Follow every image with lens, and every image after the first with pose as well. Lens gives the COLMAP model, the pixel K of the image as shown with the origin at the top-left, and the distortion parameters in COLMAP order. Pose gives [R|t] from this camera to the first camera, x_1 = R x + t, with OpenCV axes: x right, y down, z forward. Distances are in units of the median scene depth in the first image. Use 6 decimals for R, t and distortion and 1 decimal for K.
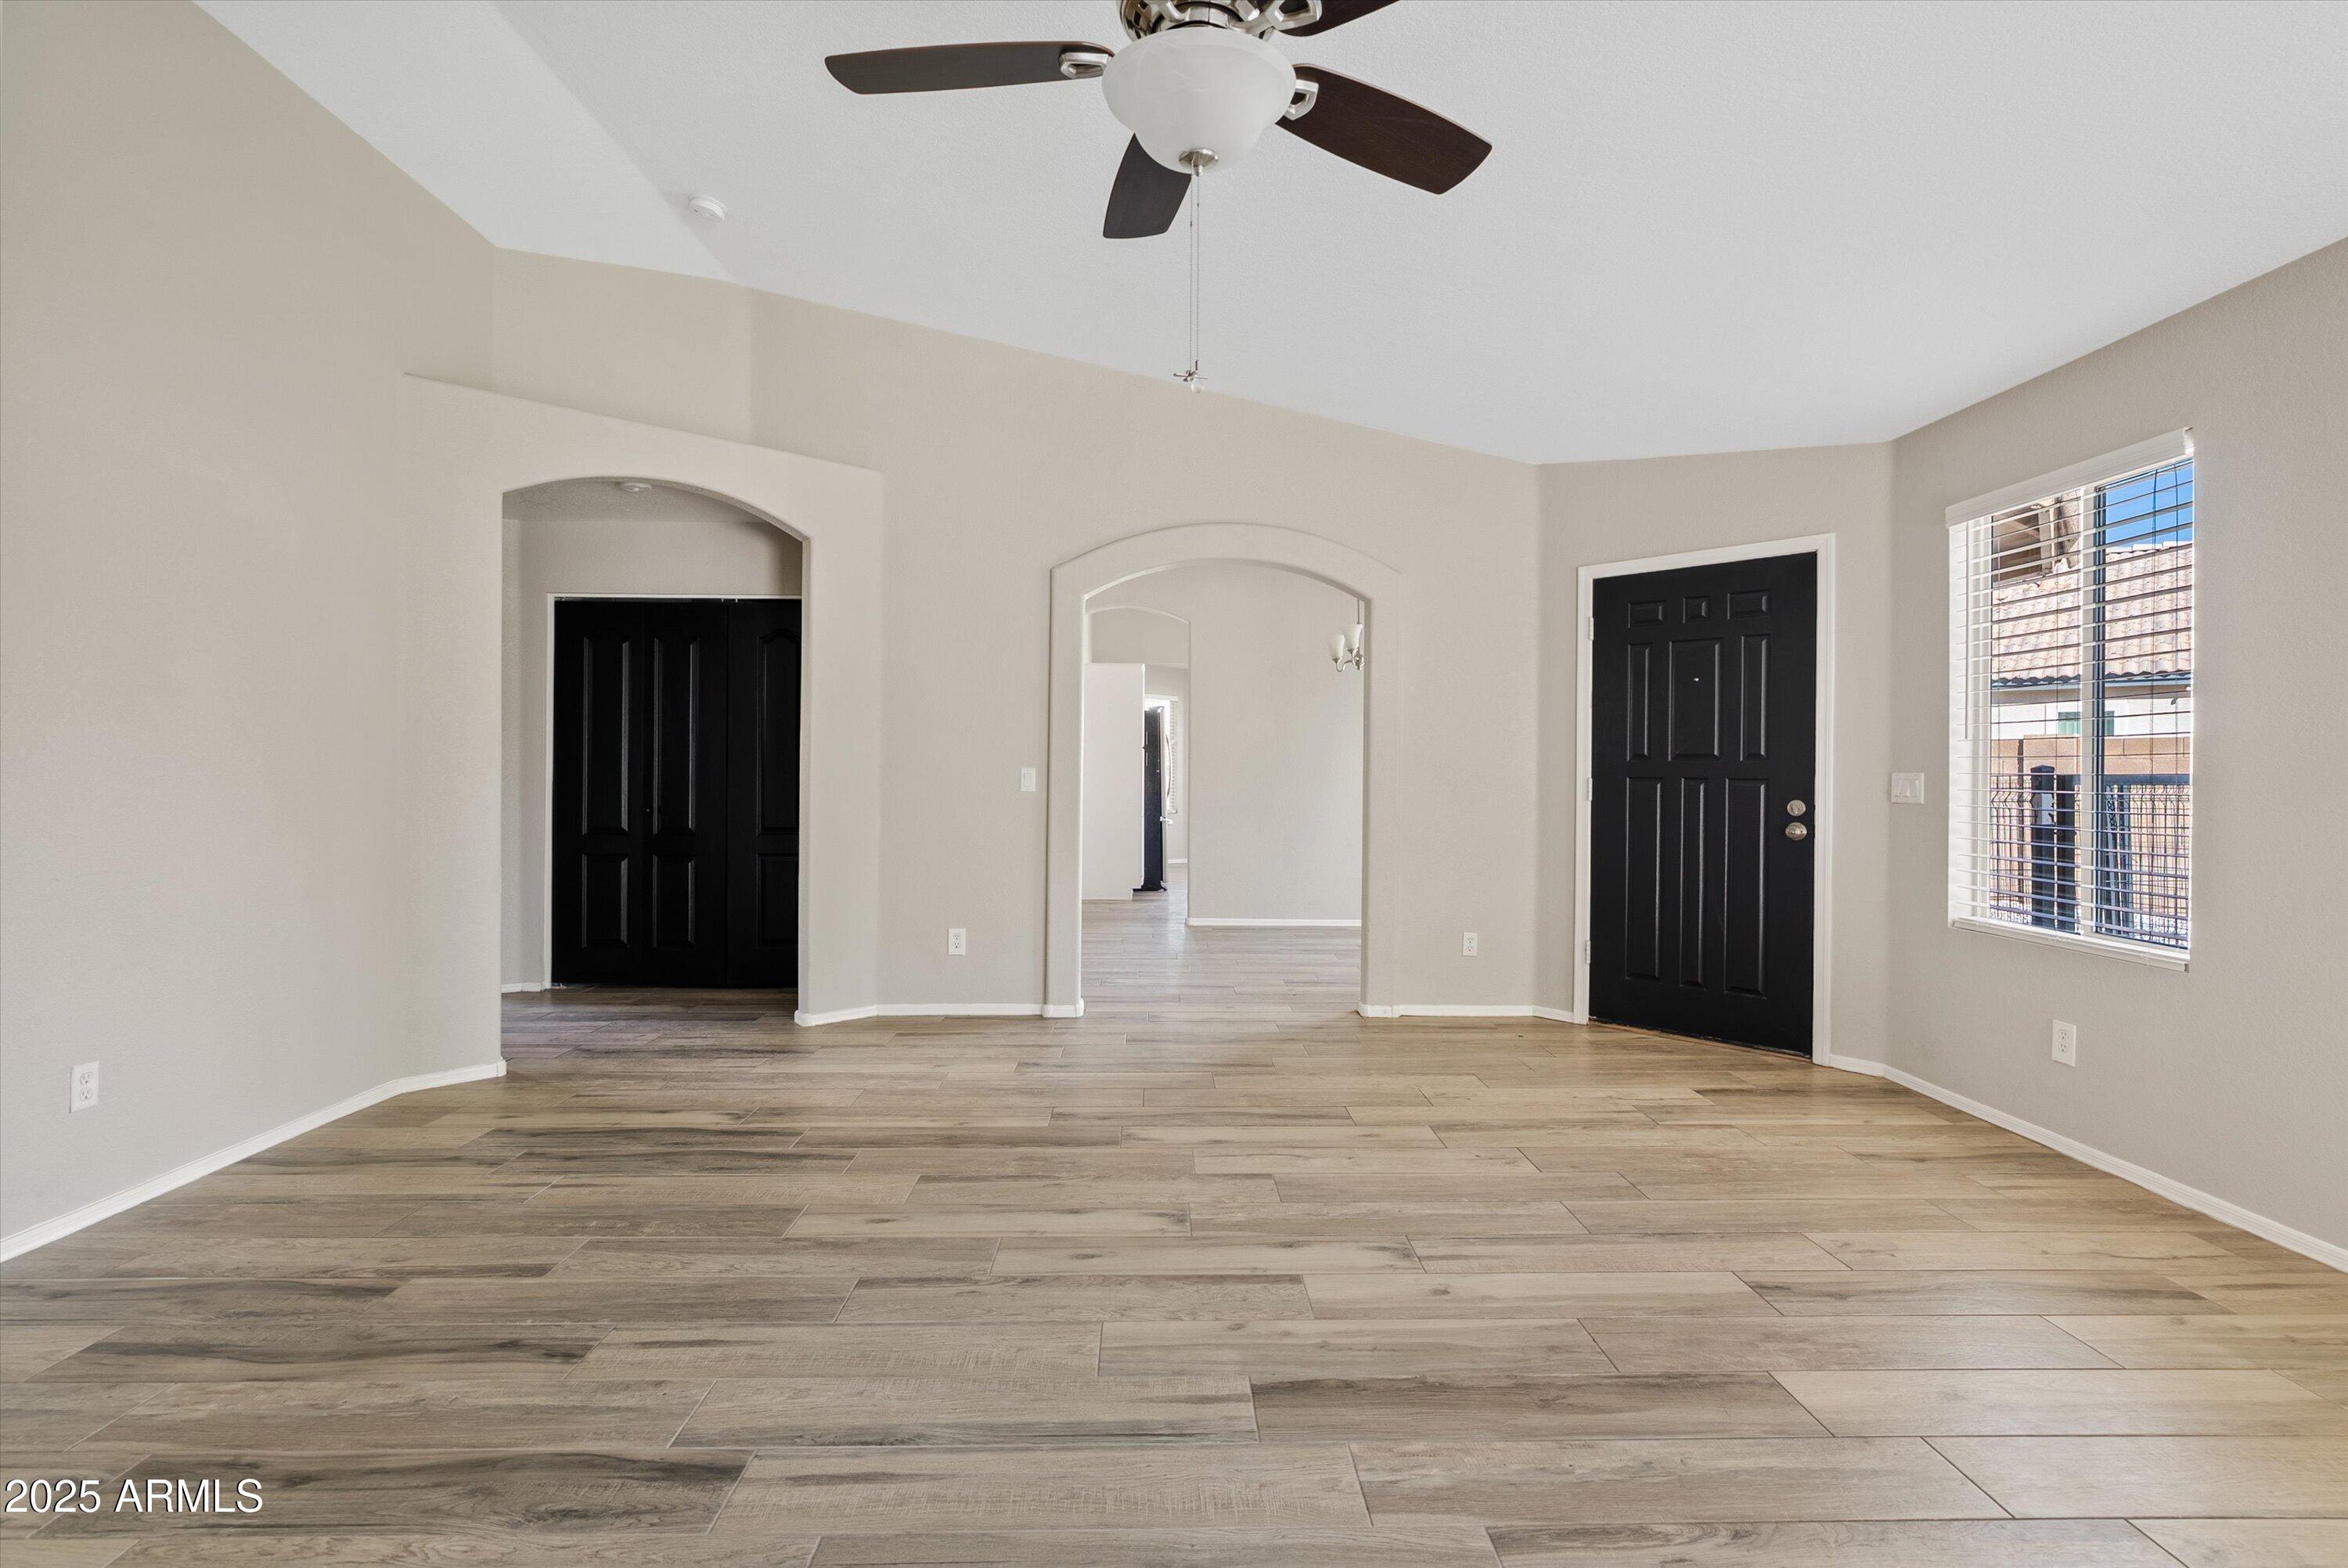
lens RADIAL K [[1077.2, 0, 1173.6], [0, 1077.2, 773.8], [0, 0, 1]] dist [-0.002354, 0.000877]
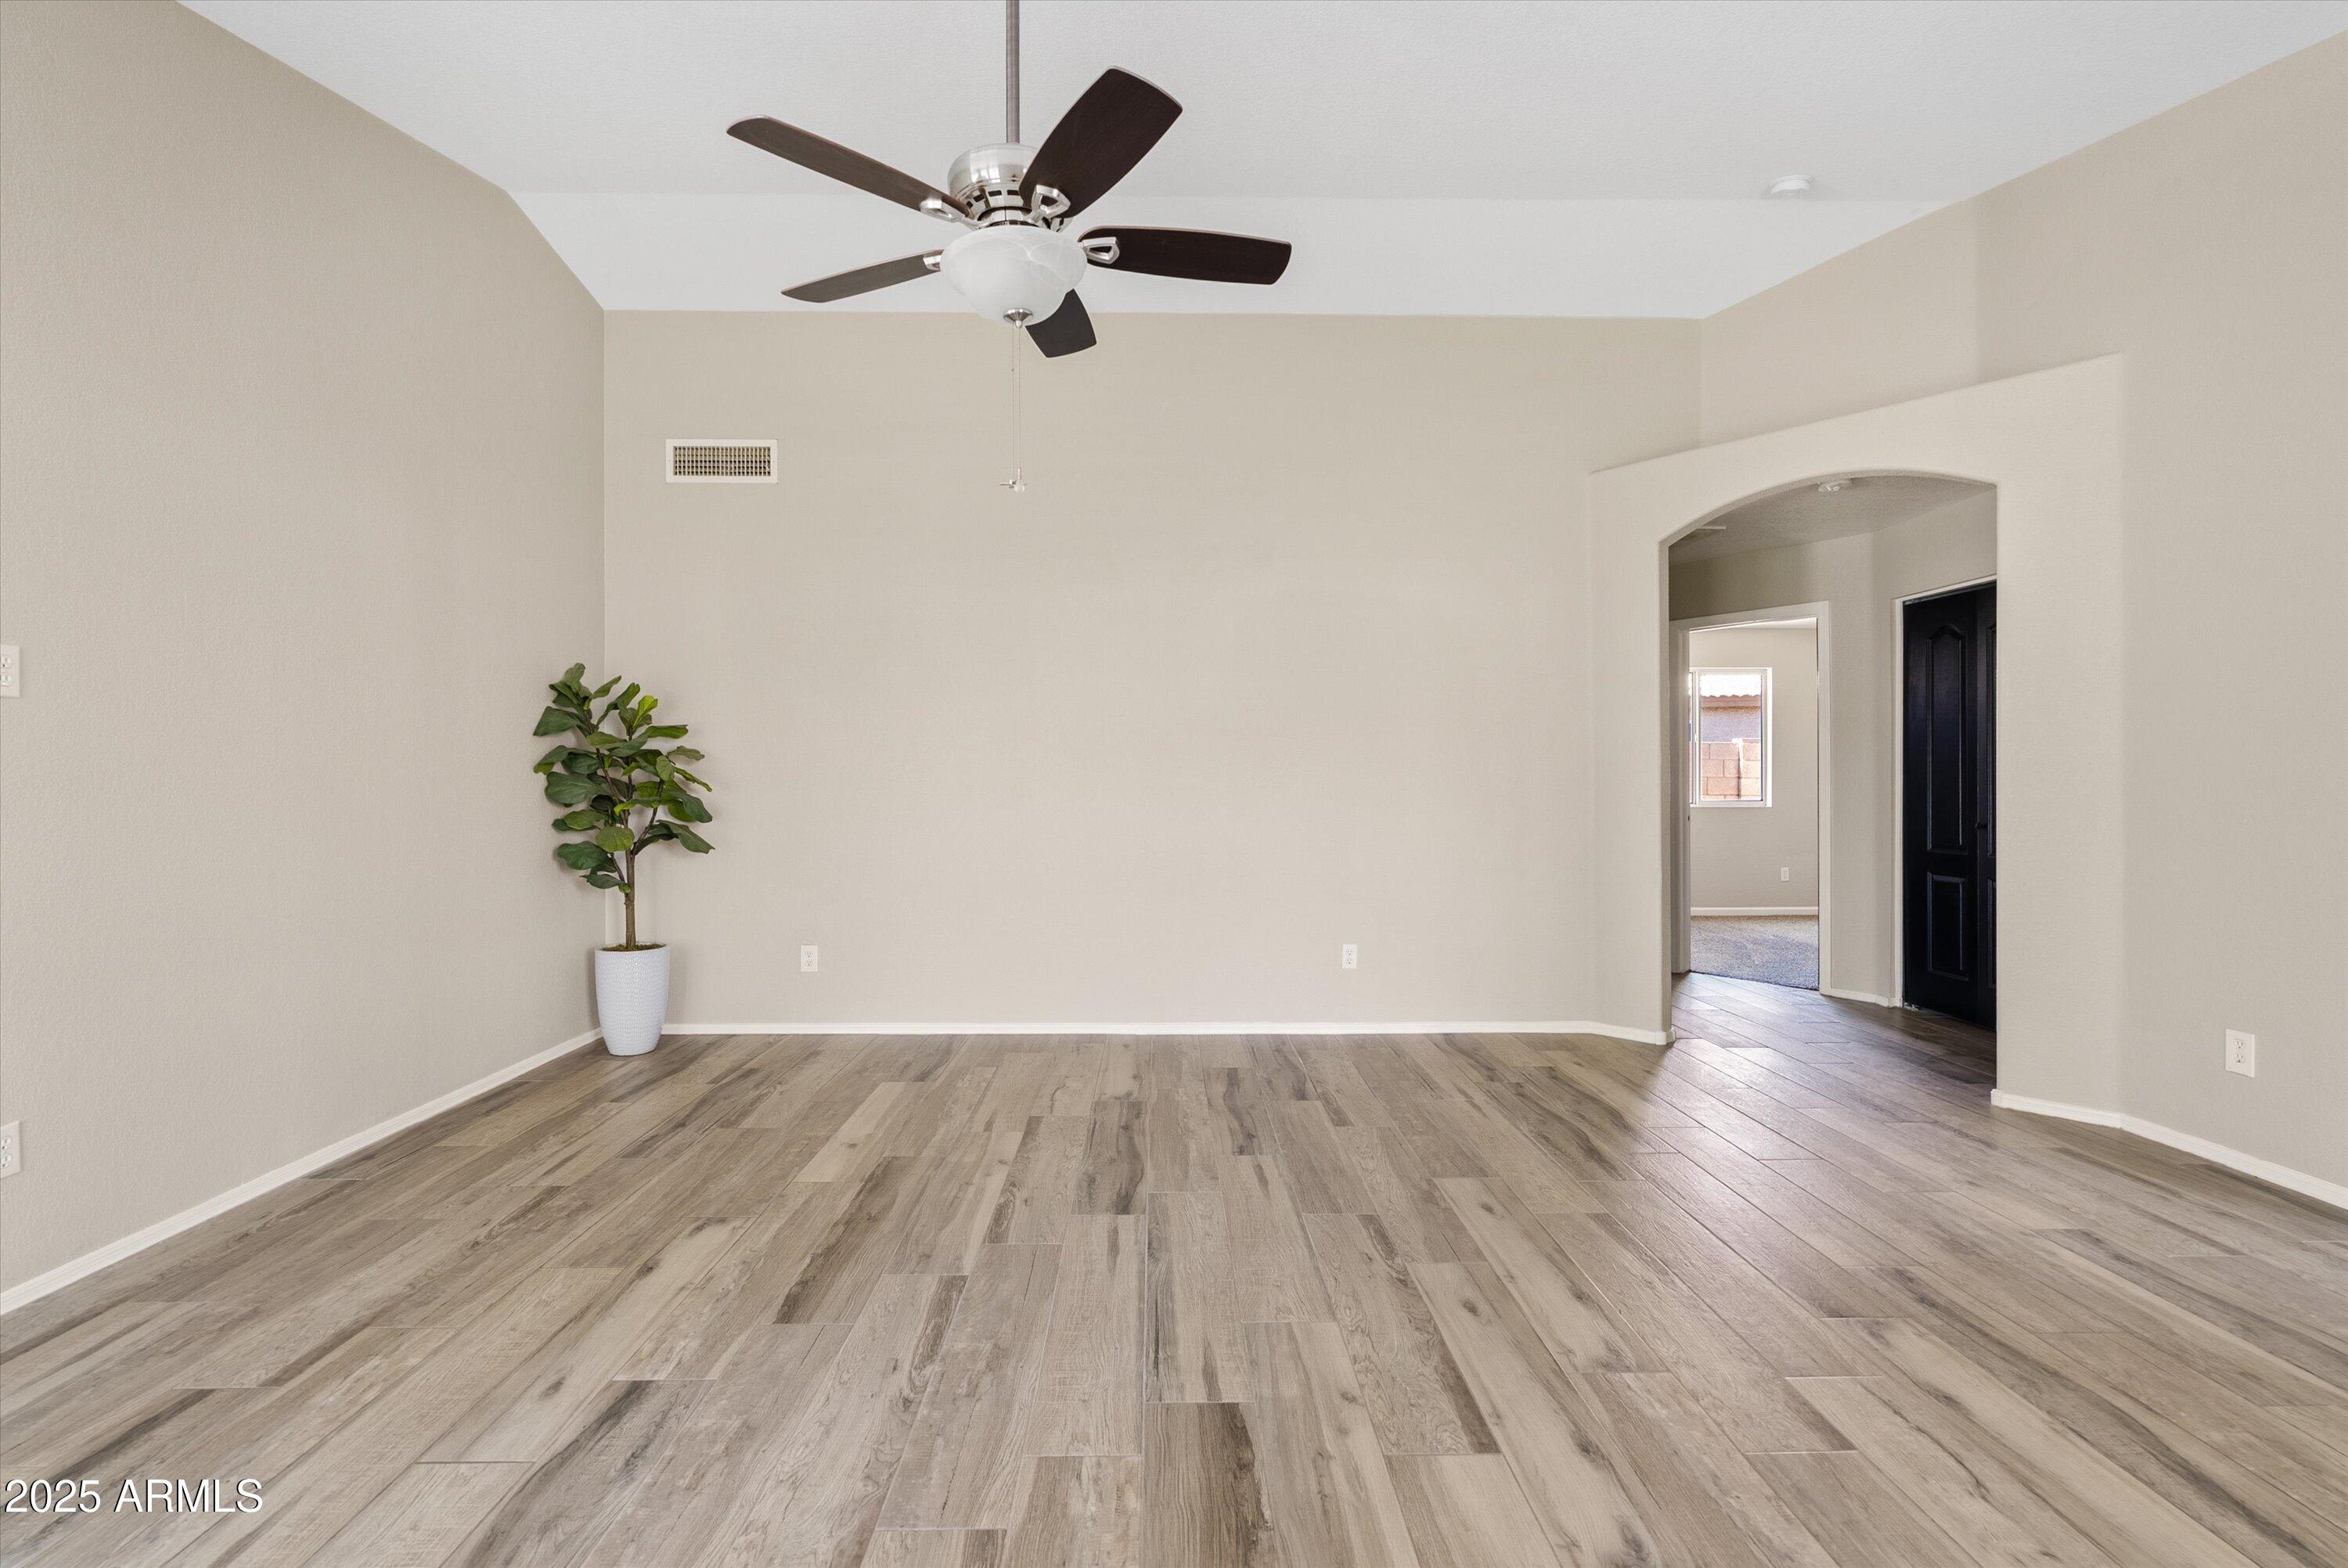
lens RADIAL K [[1077.2, 0, 1171.7], [0, 1077.2, 780.9], [0, 0, 1]] dist [-0.002354, 0.000877]
pose [[-0.017153, -0.005672, -0.999837, 0.837670], [-0.001408, 0.999983, -0.005648, 0.005611], [0.999852, 0.001311, -0.017161, 0.758508]]
